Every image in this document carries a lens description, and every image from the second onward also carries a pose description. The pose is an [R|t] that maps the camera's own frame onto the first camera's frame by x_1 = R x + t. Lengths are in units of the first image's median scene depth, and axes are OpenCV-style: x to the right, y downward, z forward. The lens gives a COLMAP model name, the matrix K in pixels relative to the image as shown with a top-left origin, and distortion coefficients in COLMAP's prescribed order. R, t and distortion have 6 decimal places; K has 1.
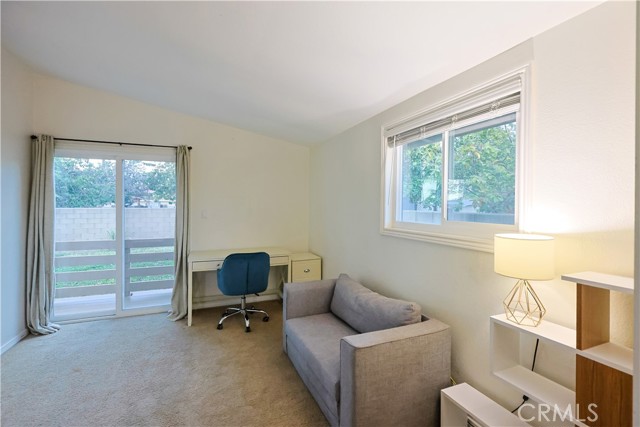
lens RADIAL K [[290.9, 0, 320.0], [0, 290.9, 213.5], [0, 0, 1]] dist [0.000248, 0.000021]
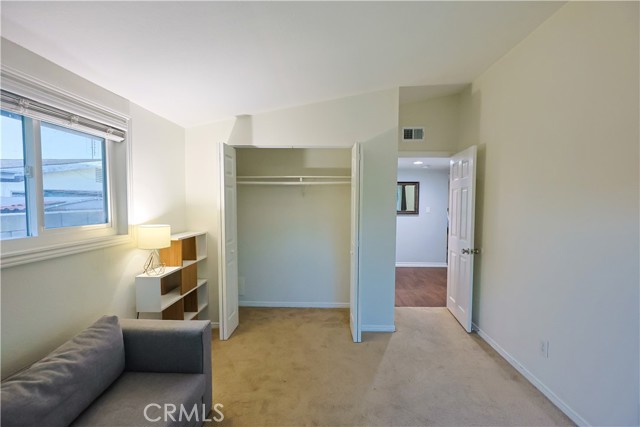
lens RADIAL K [[290.9, 0, 320.0], [0, 290.9, 213.5], [0, 0, 1]] dist [0.000248, 0.000021]
pose [[-0.911566, -0.027060, 0.410263, -0.997271], [0.005961, 0.996857, 0.078997, -0.134212], [-0.411111, 0.074457, -0.908540, 2.352926]]
